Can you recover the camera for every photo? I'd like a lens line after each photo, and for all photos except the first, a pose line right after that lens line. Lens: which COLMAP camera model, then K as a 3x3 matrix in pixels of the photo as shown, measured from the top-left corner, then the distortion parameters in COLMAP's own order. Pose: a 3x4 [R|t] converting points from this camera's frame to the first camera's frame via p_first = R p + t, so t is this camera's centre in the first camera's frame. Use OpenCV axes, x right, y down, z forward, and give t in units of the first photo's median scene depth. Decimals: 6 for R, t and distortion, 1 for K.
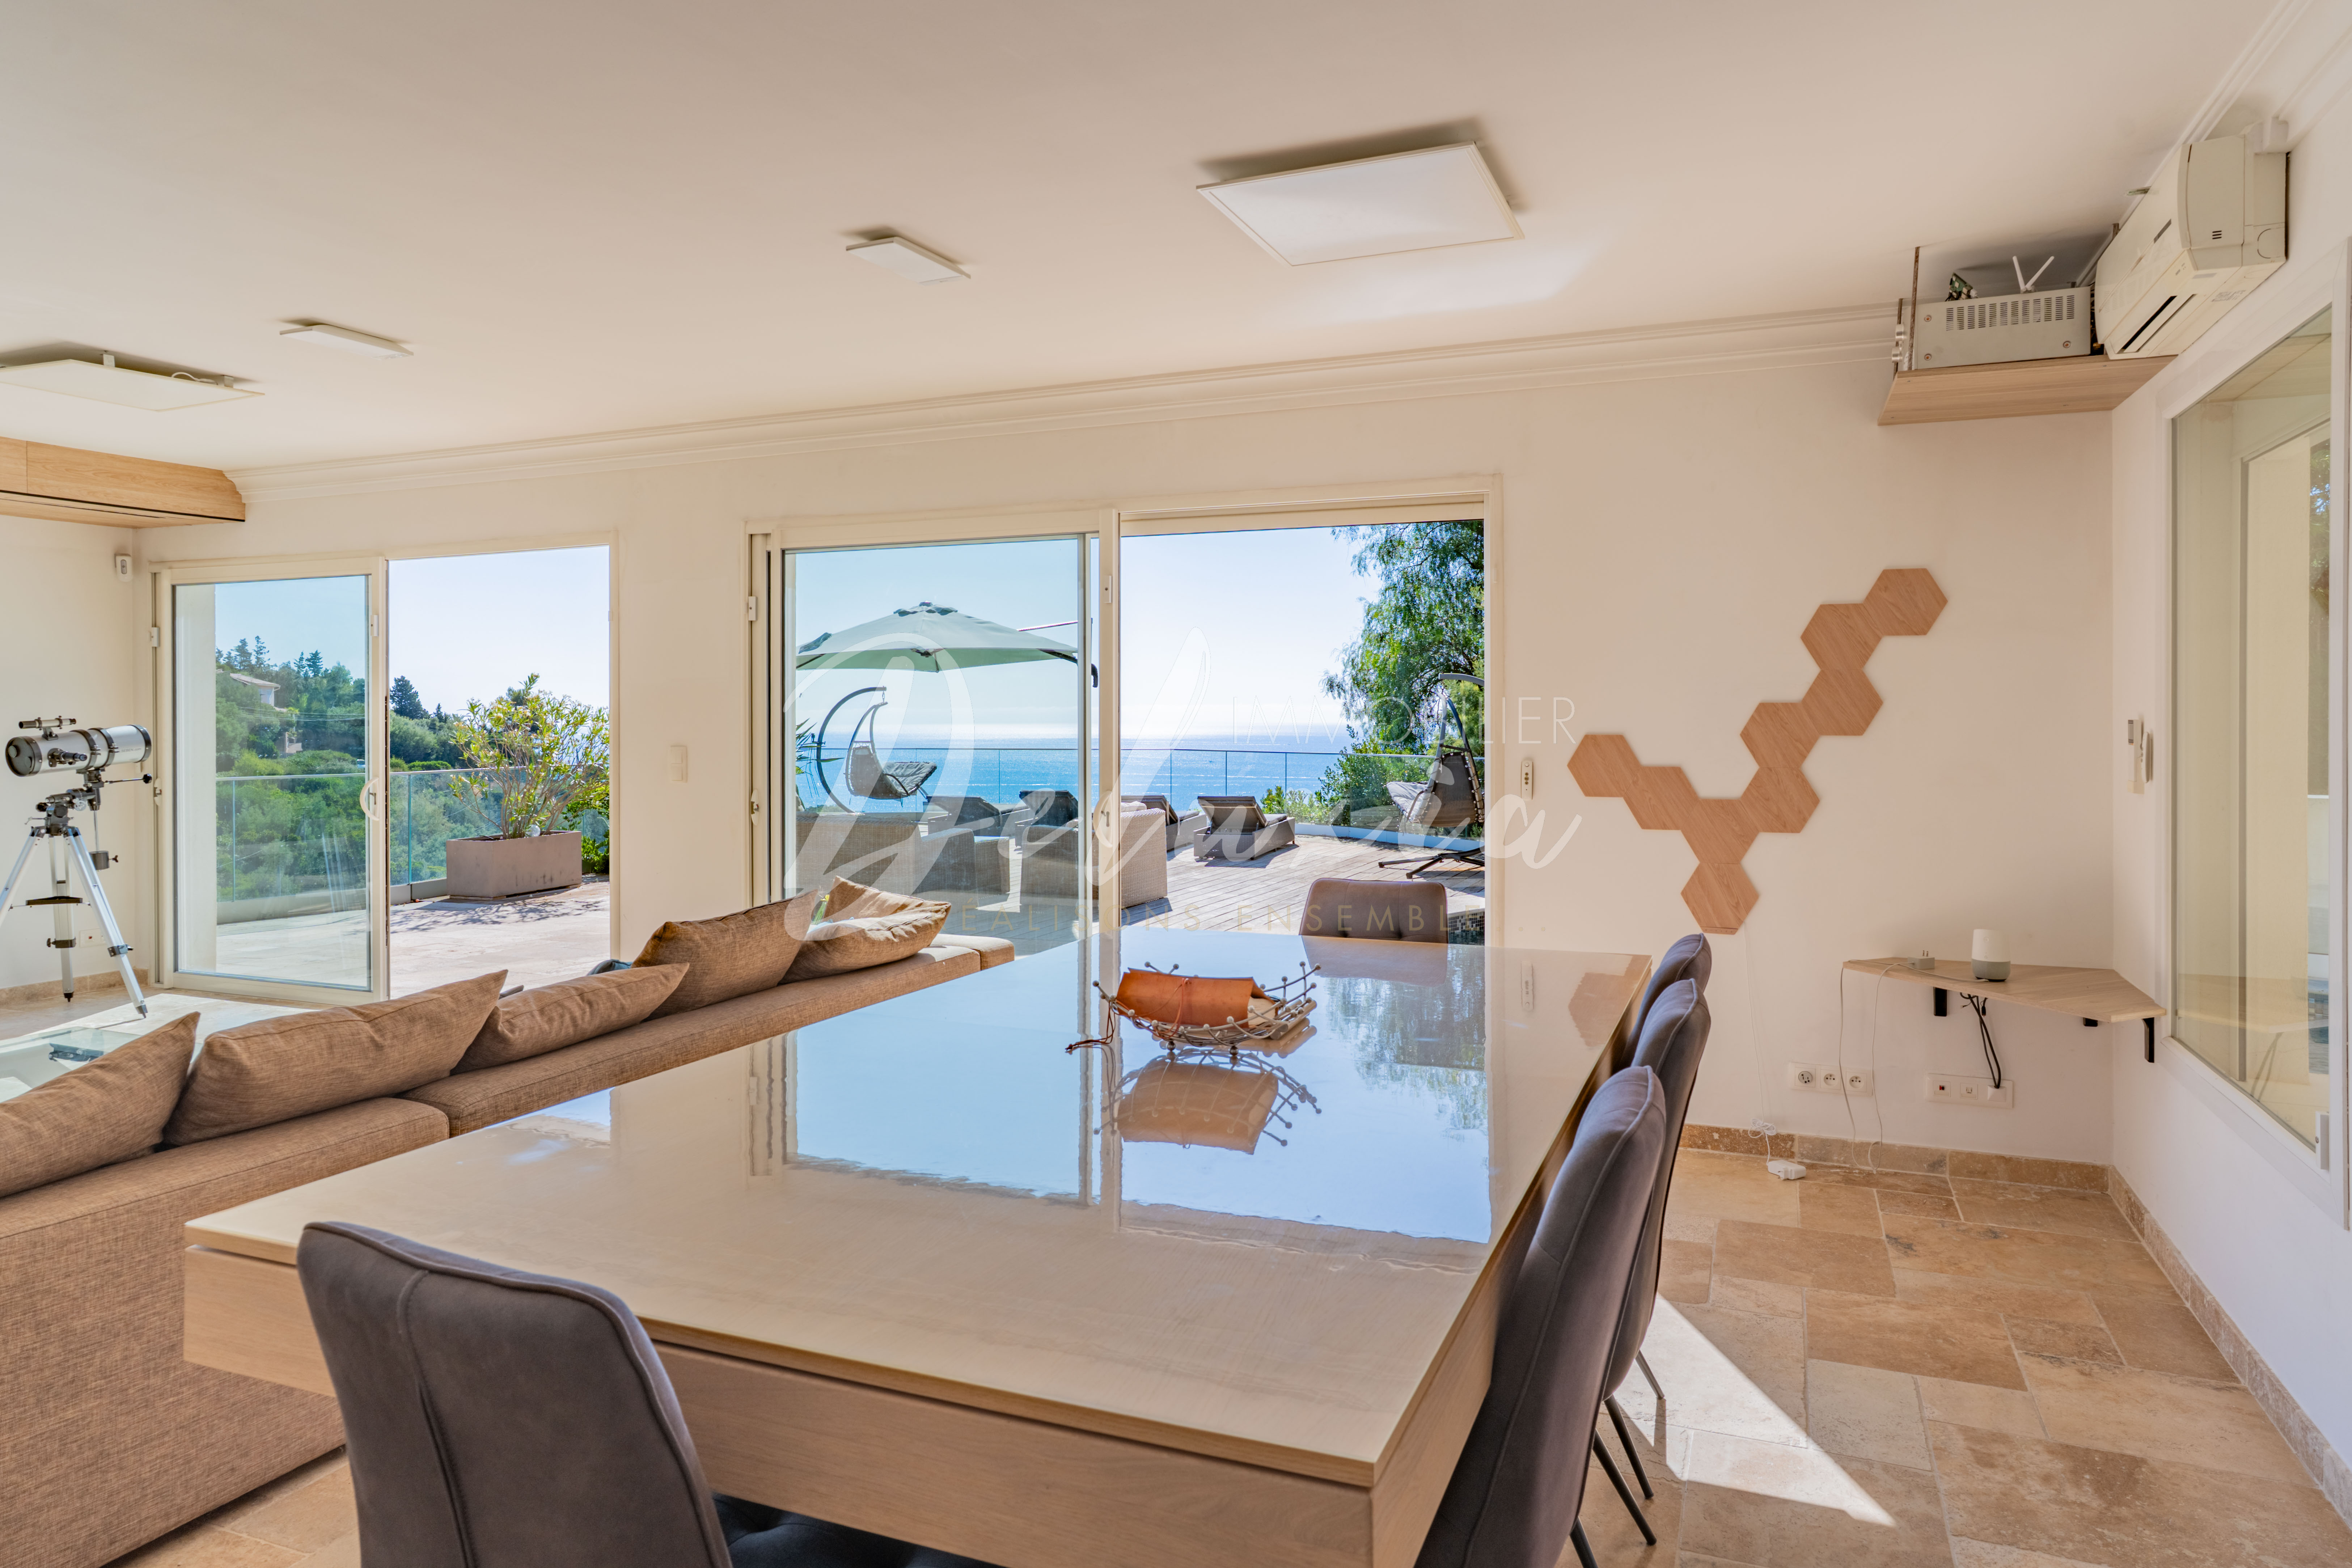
lens RADIAL K [[1348.8, 0, 1189.3], [0, 1348.8, 717.1], [0, 0, 1]] dist [-0.035787, 0.032132]
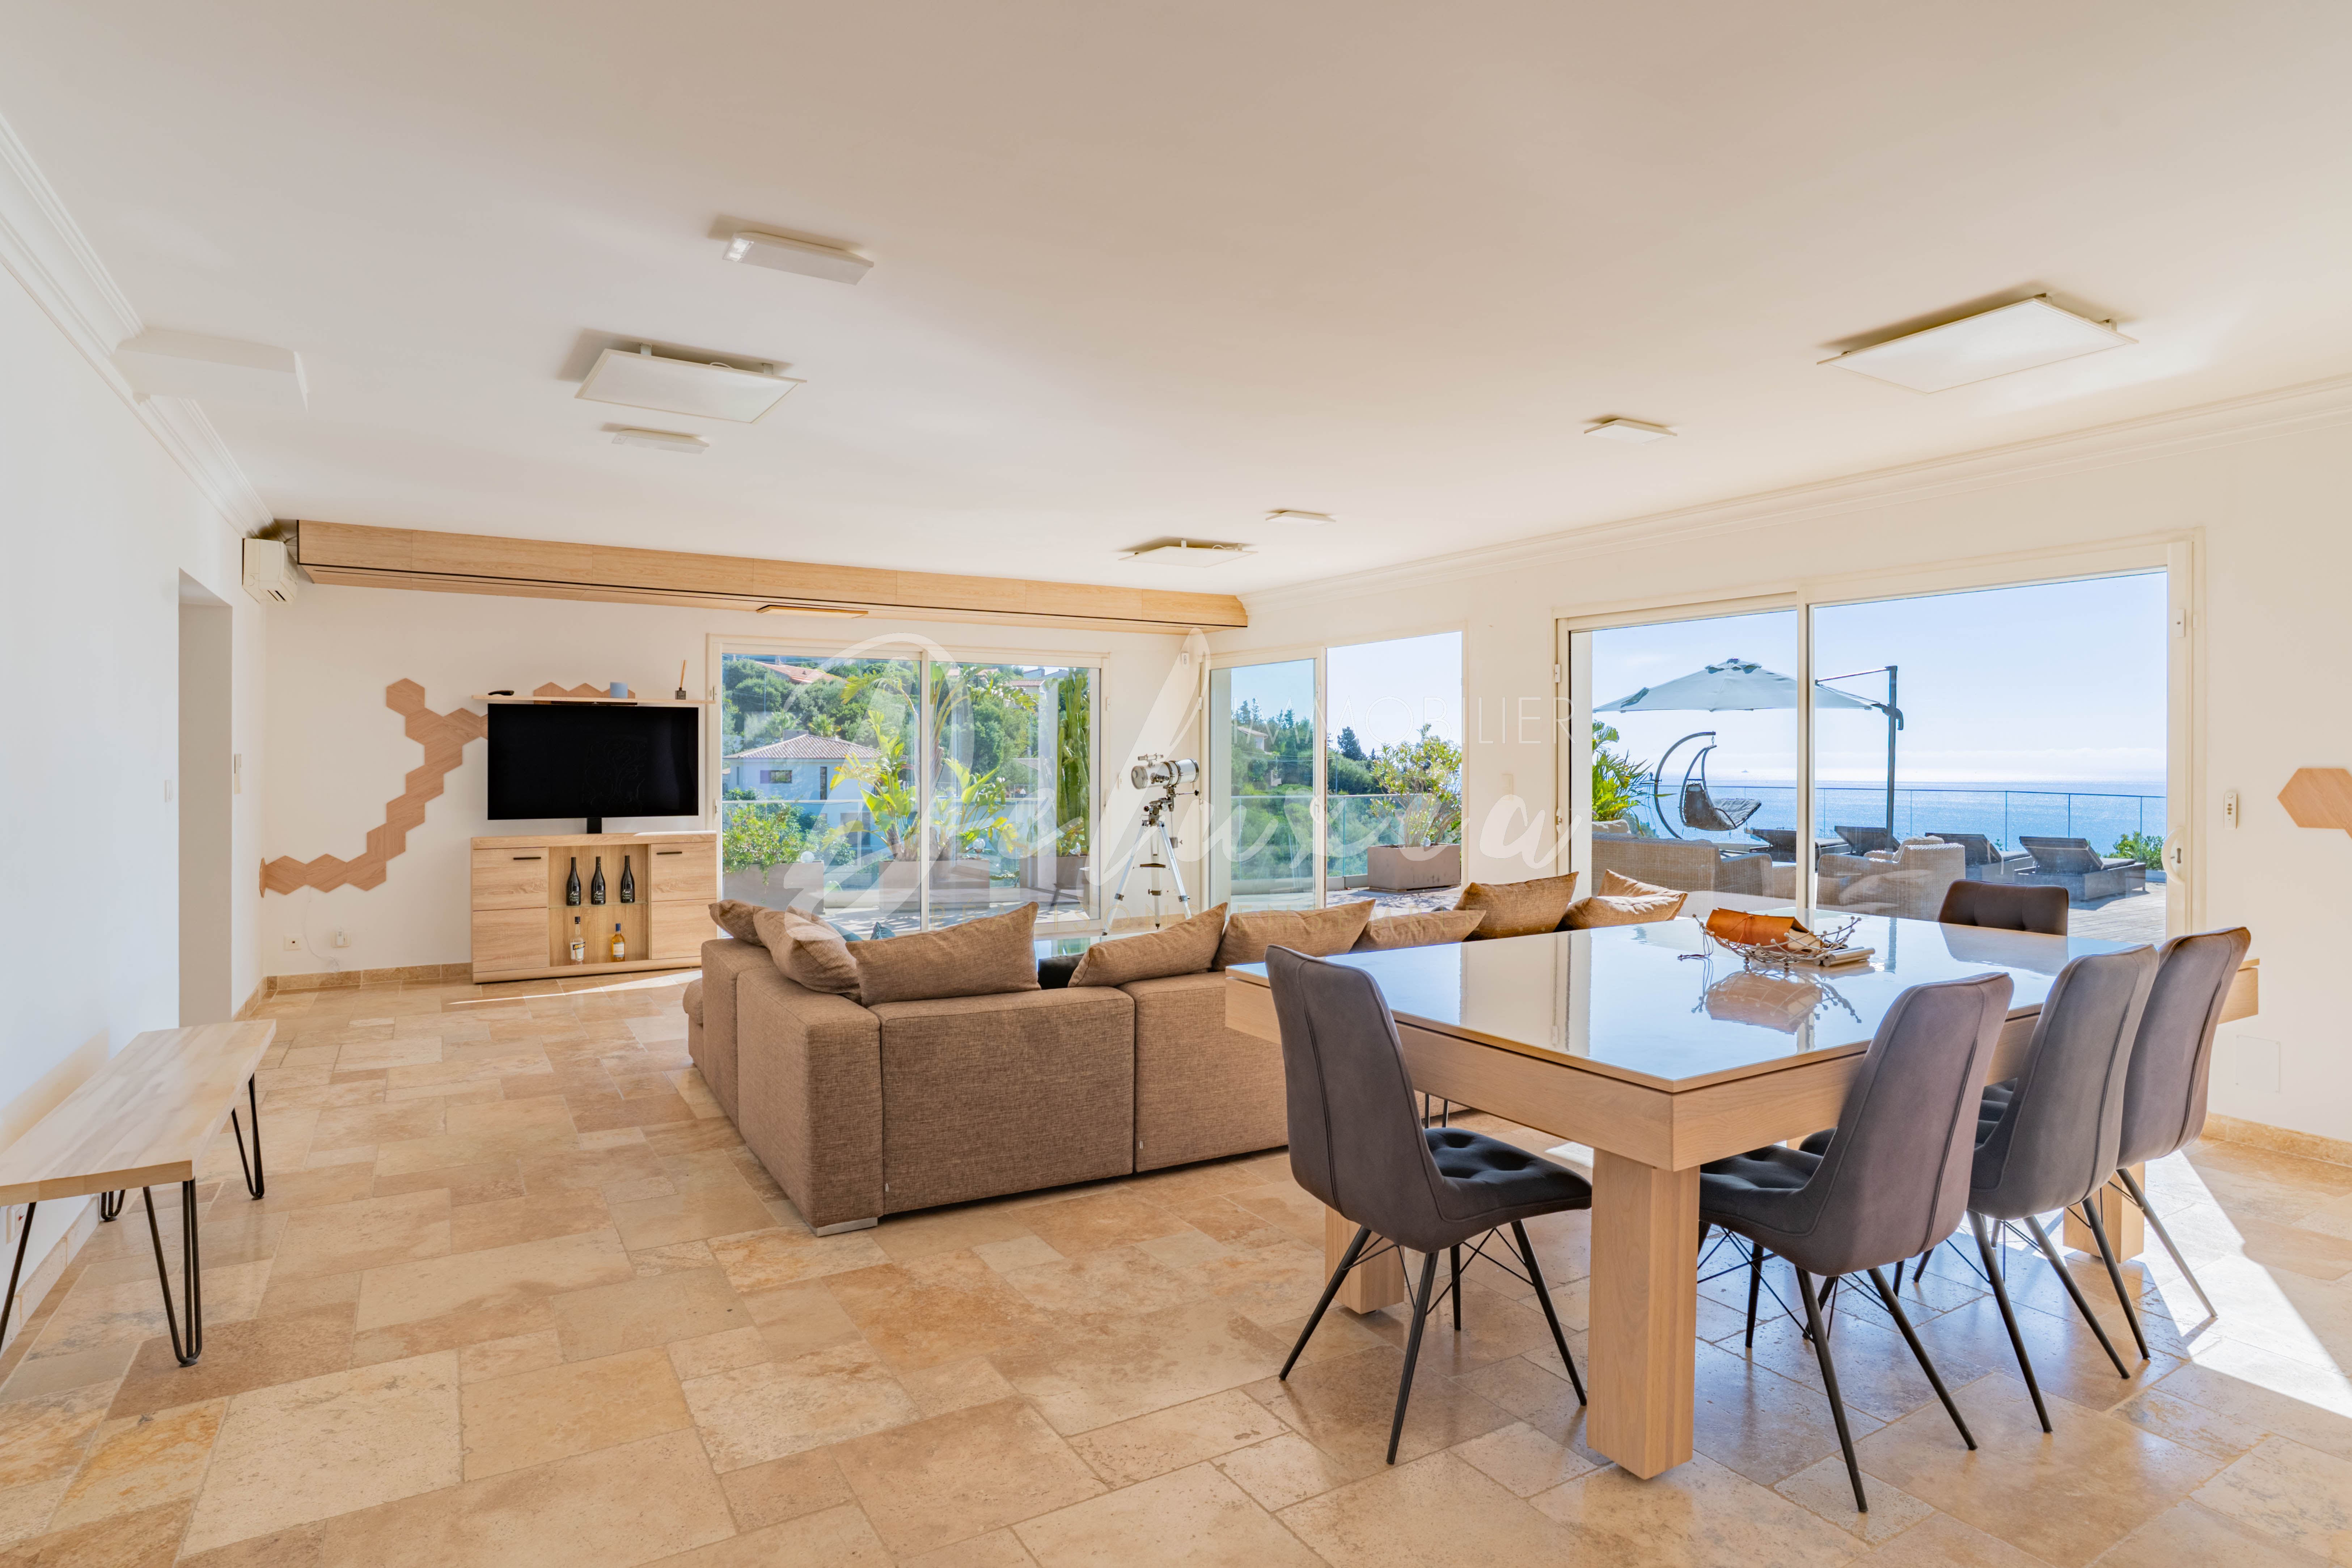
lens RADIAL K [[1324.0, 0, 1176.0], [0, 1324.0, 784.0], [0, 0, 1]] dist [-0.002581, 0.000025]
pose [[0.785063, 0.014507, -0.619246, 0.189636], [-0.005297, 0.999846, 0.016708, 0.009776], [0.619393, -0.009837, 0.785019, -0.271137]]
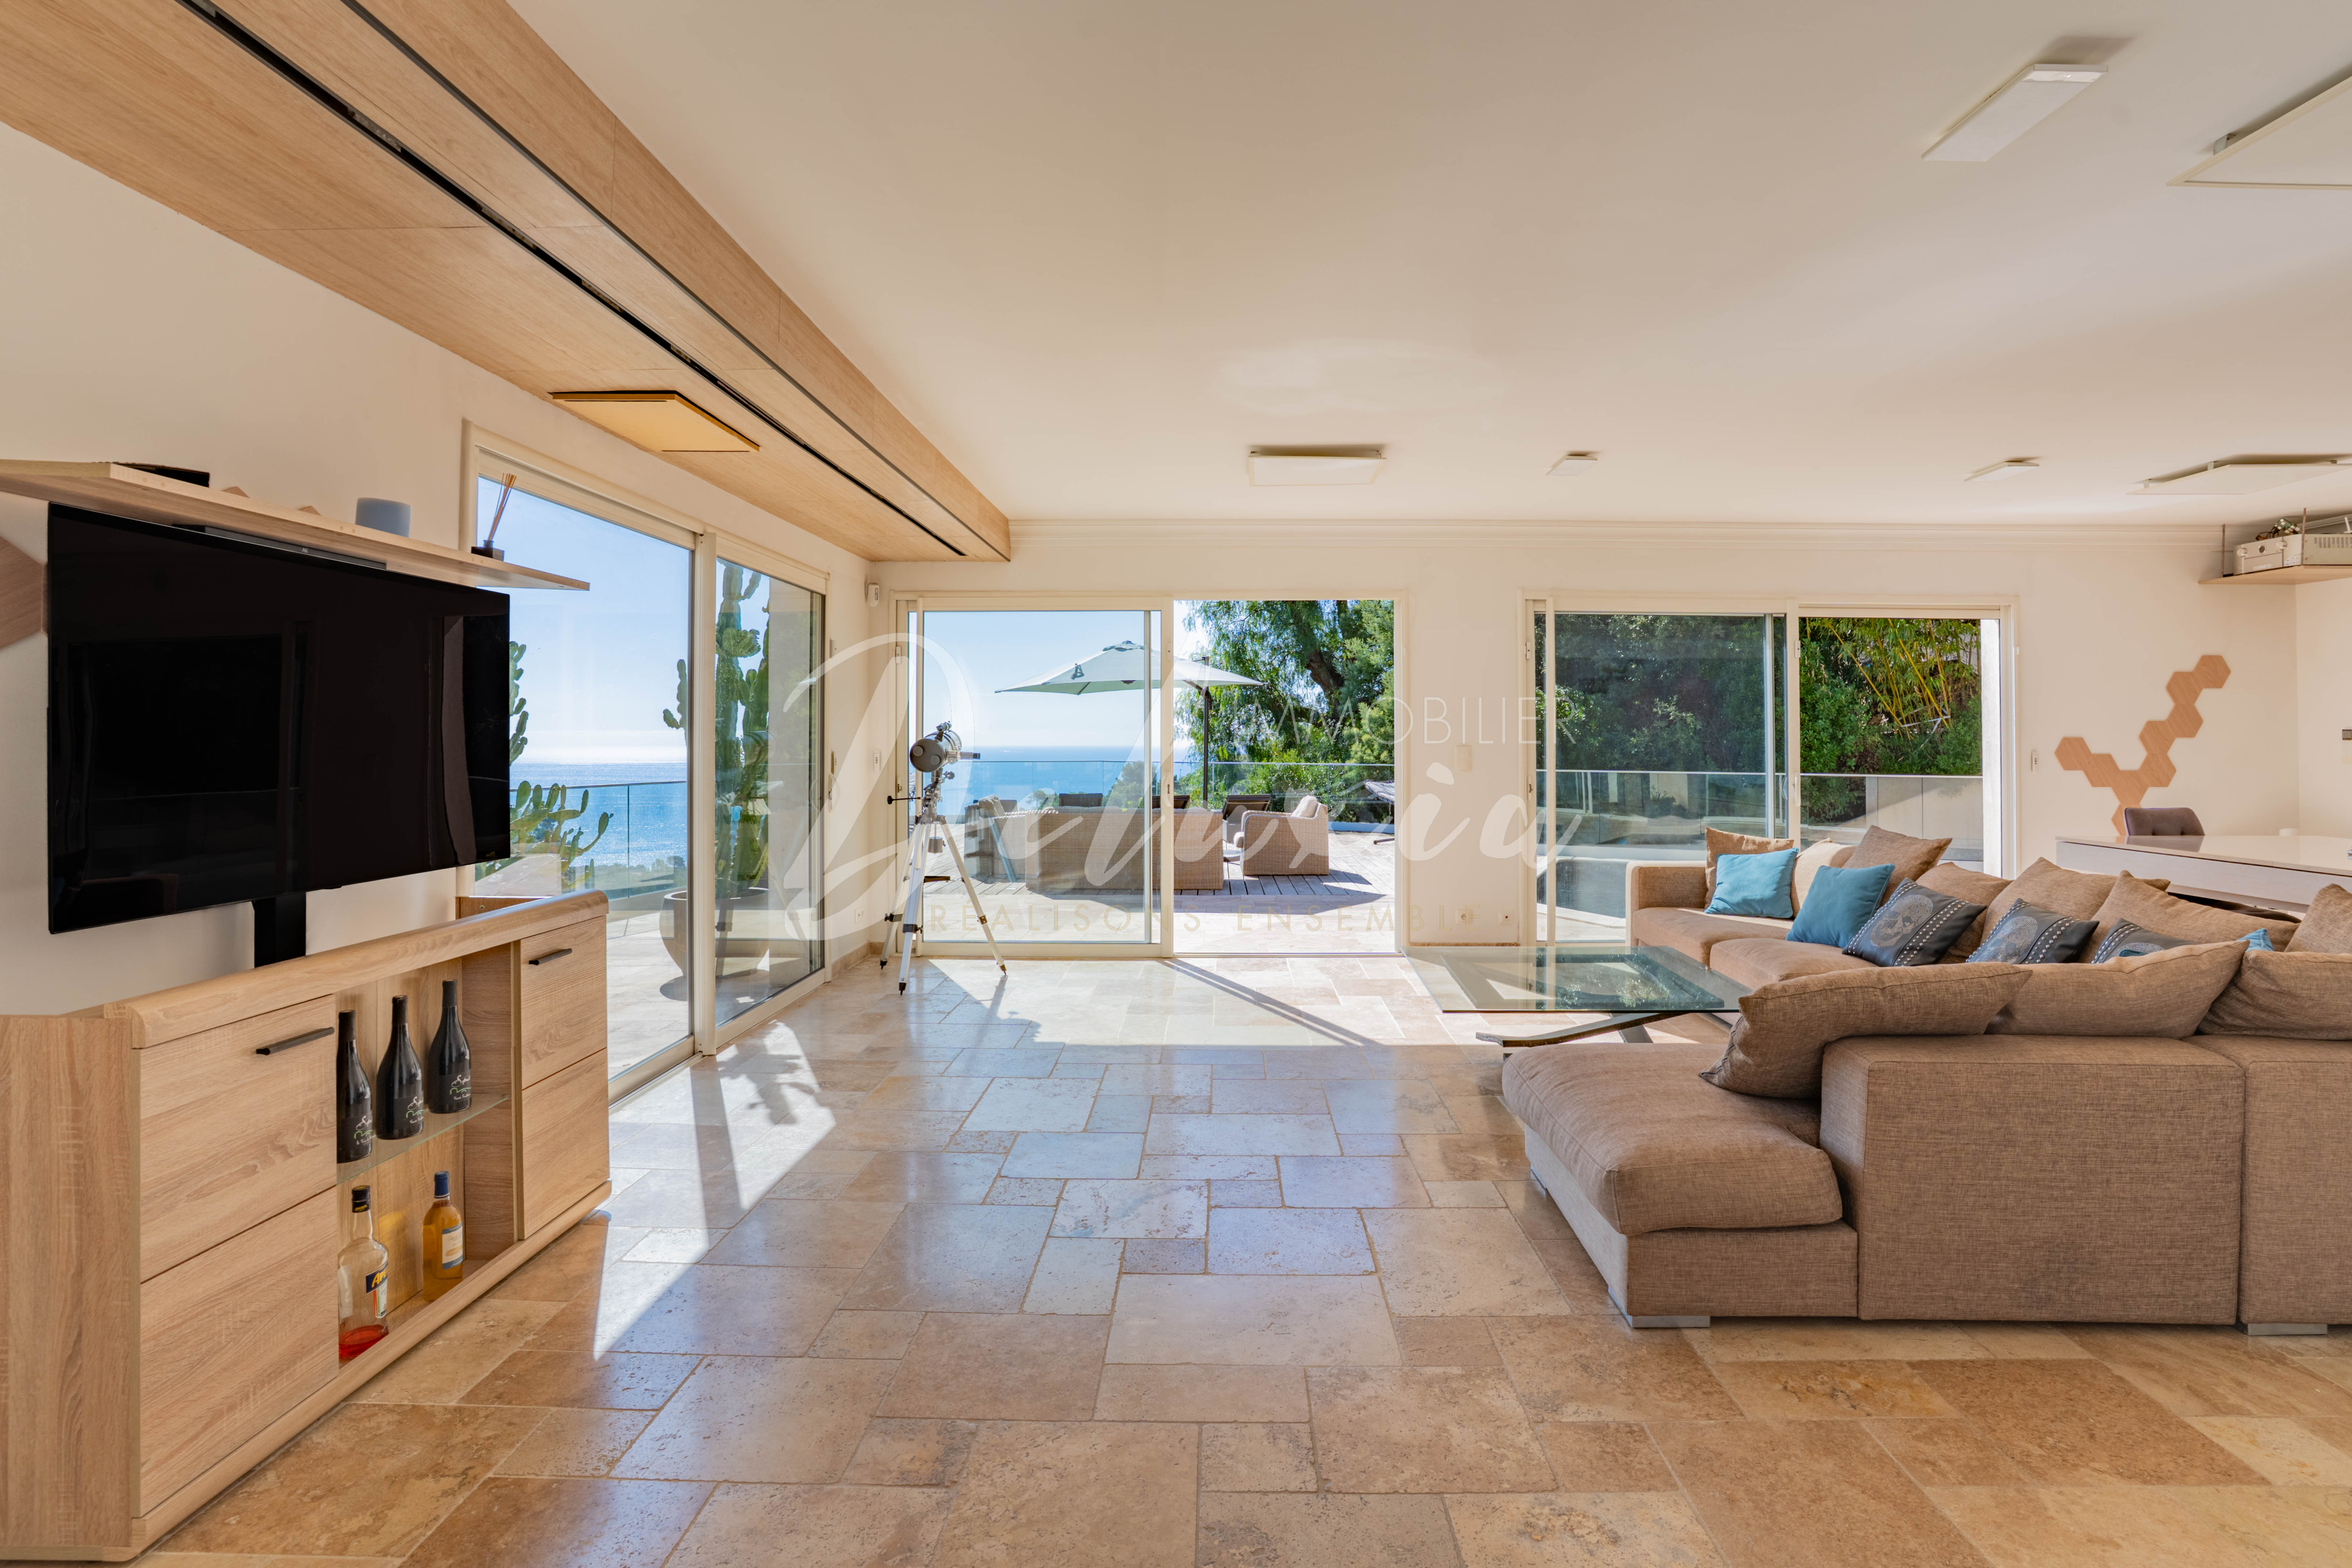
lens RADIAL K [[1168.7, 0, 1176.0], [0, 1168.7, 784.0], [0, 0, 1]] dist [-0.001533, -0.000548]
pose [[0.928226, -0.012086, 0.371820, -1.138987], [-0.000803, 0.999405, 0.034492, 0.017598], [-0.372015, -0.032315, 0.927664, -0.042905]]
